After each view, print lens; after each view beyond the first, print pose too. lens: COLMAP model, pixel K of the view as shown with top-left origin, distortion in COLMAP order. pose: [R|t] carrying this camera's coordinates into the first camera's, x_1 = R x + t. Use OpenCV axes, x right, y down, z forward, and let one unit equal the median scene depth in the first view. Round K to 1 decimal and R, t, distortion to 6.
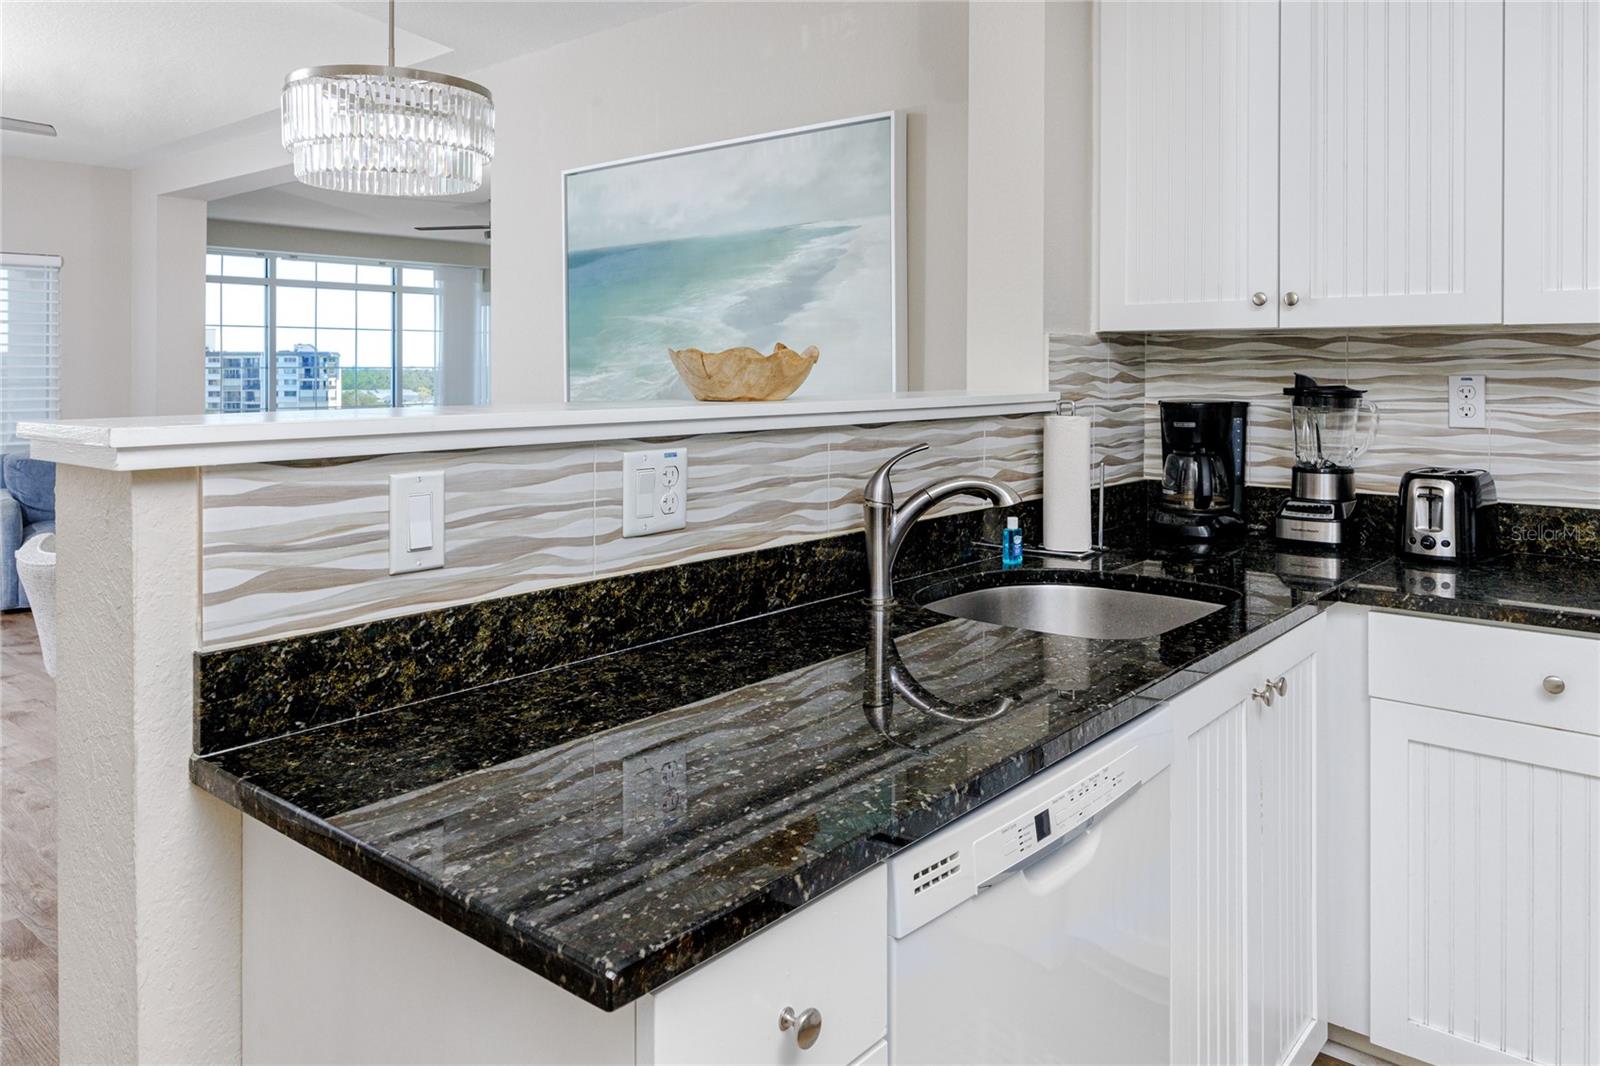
lens RADIAL K [[1173.9, 0, 790.9], [0, 1173.9, 368.3], [0, 0, 1]] dist [0.025159, 0.001173]
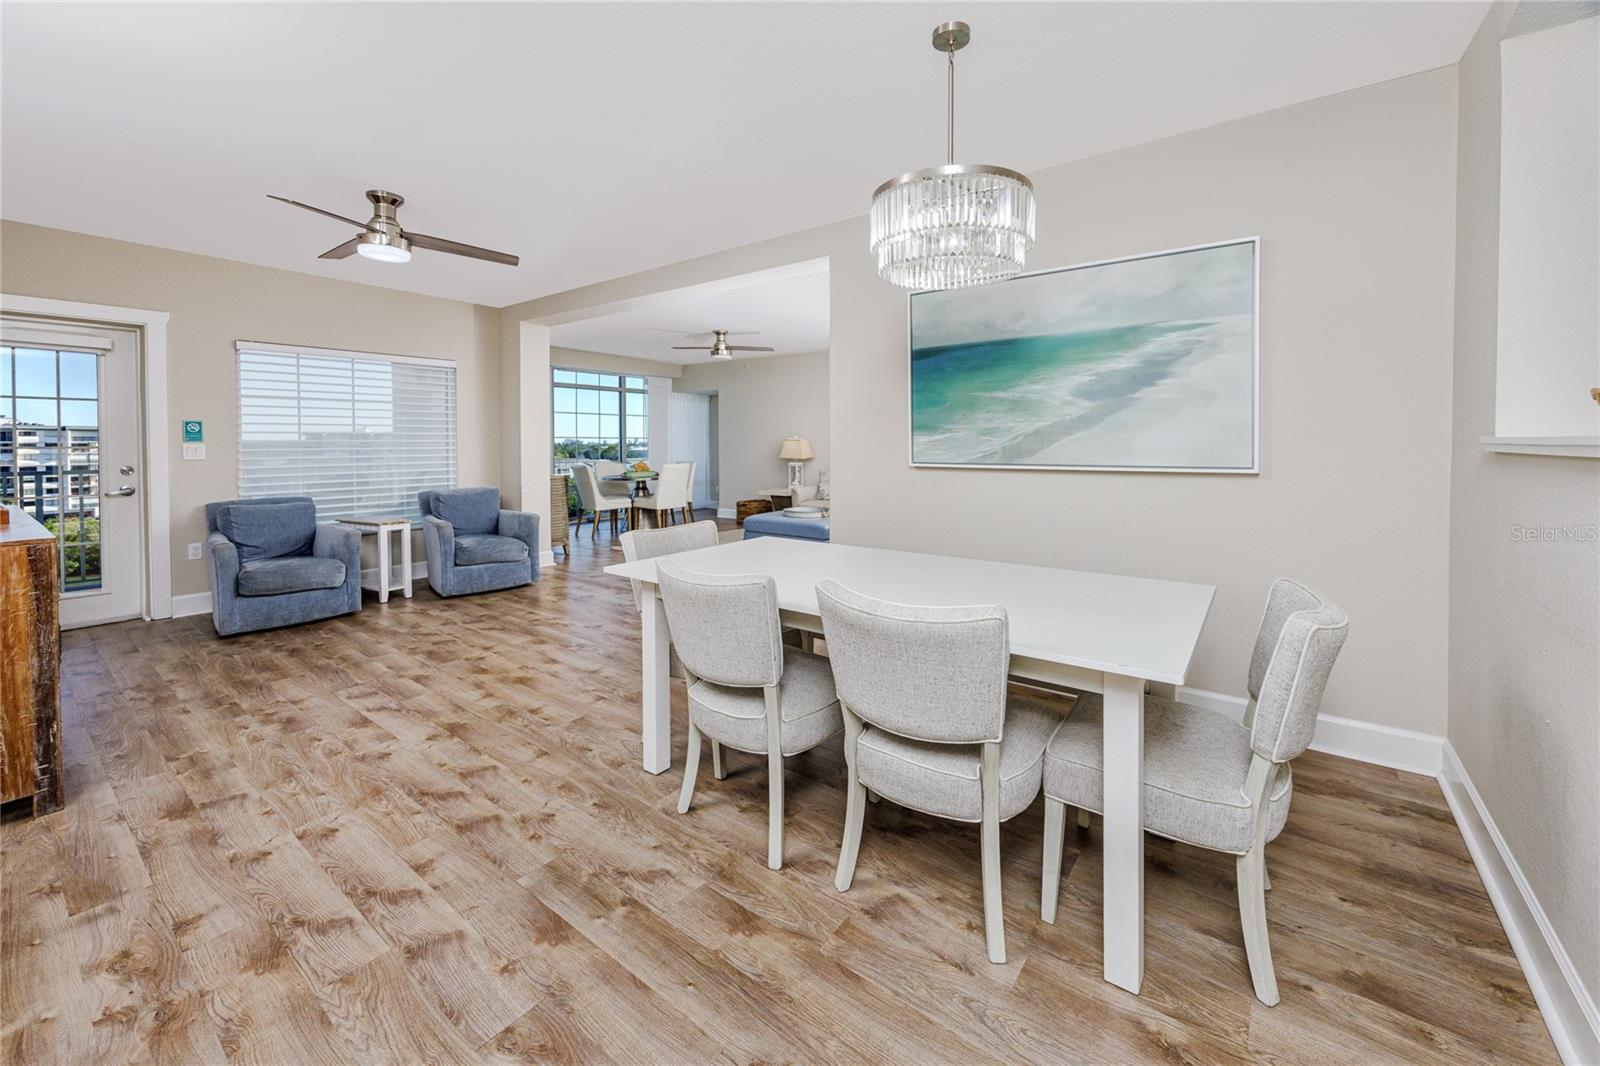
lens RADIAL K [[659.5, 0, 800.6], [0, 659.5, 447.5], [0, 0, 1]] dist [-0.002914, 0.001342]
pose [[0.997540, -0.001834, 0.070081, -0.477231], [0.001419, 0.999981, 0.005960, 0.018963], [-0.070091, -0.005846, 0.997523, 0.266838]]
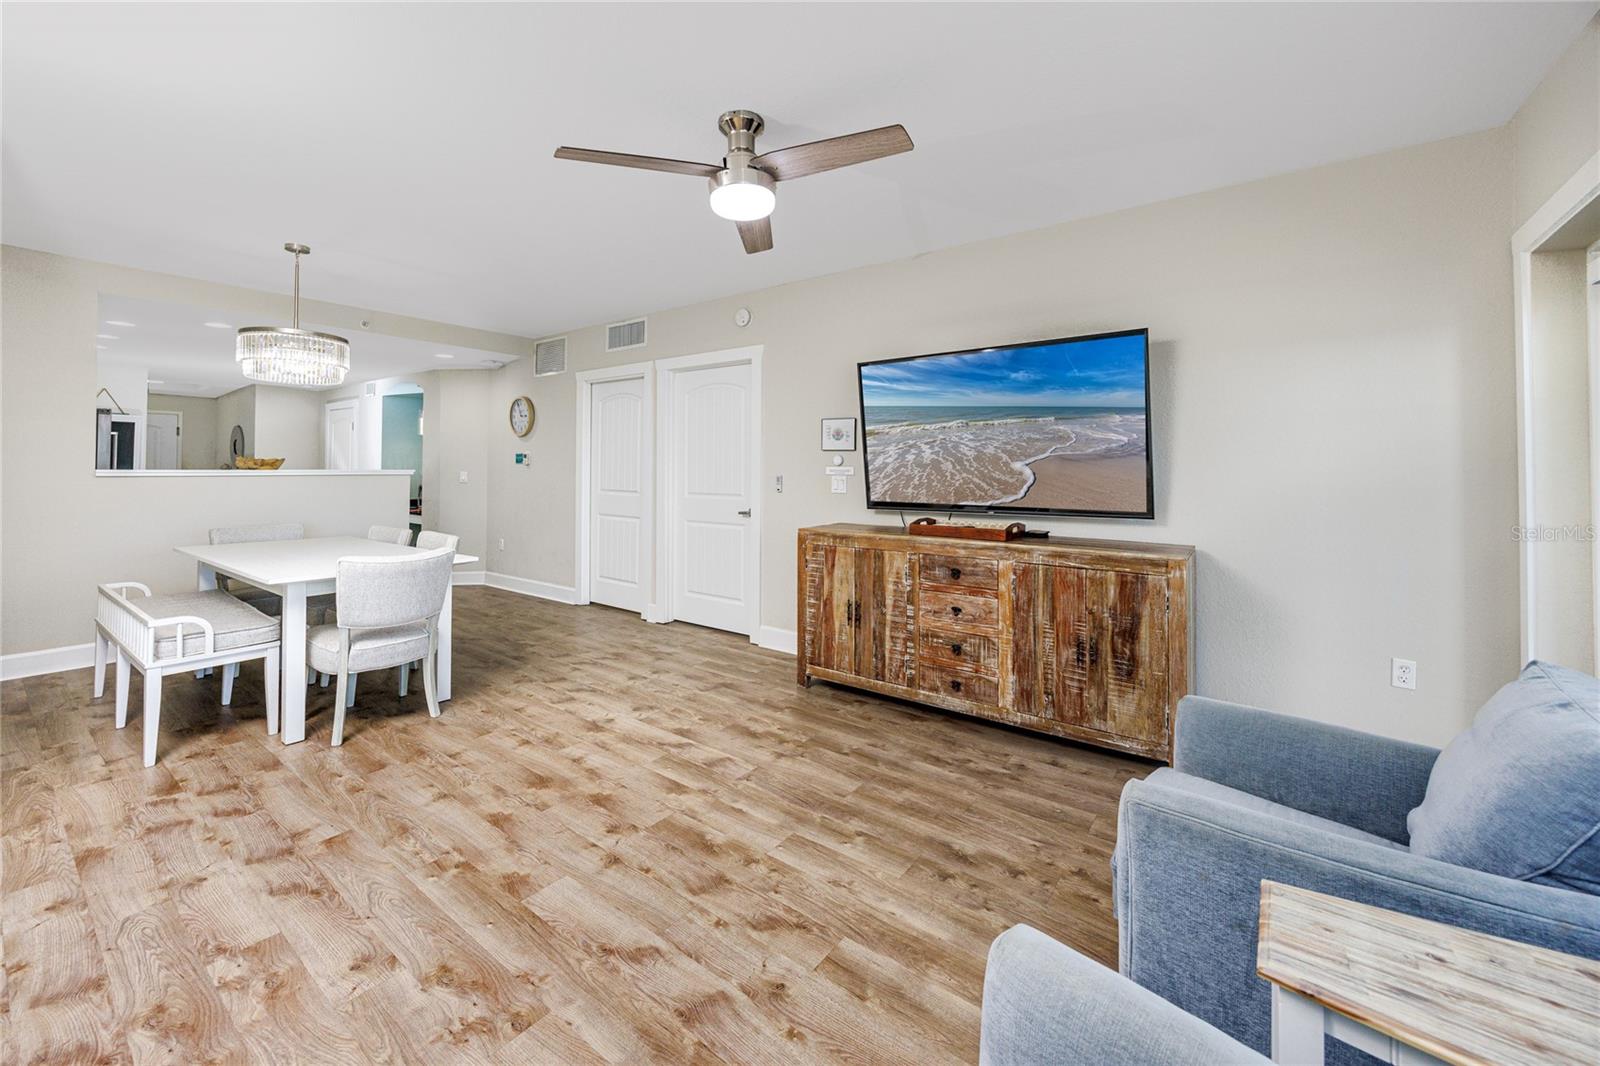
lens RADIAL K [[659.5, 0, 769.2], [0, 659.5, 463.0], [0, 0, 1]] dist [-0.002914, 0.001342]
pose [[-0.999012, -0.005664, -0.044073, -1.008845], [-0.005933, 0.999965, 0.005964, -0.003126], [0.044038, 0.006219, -0.999011, 1.915210]]
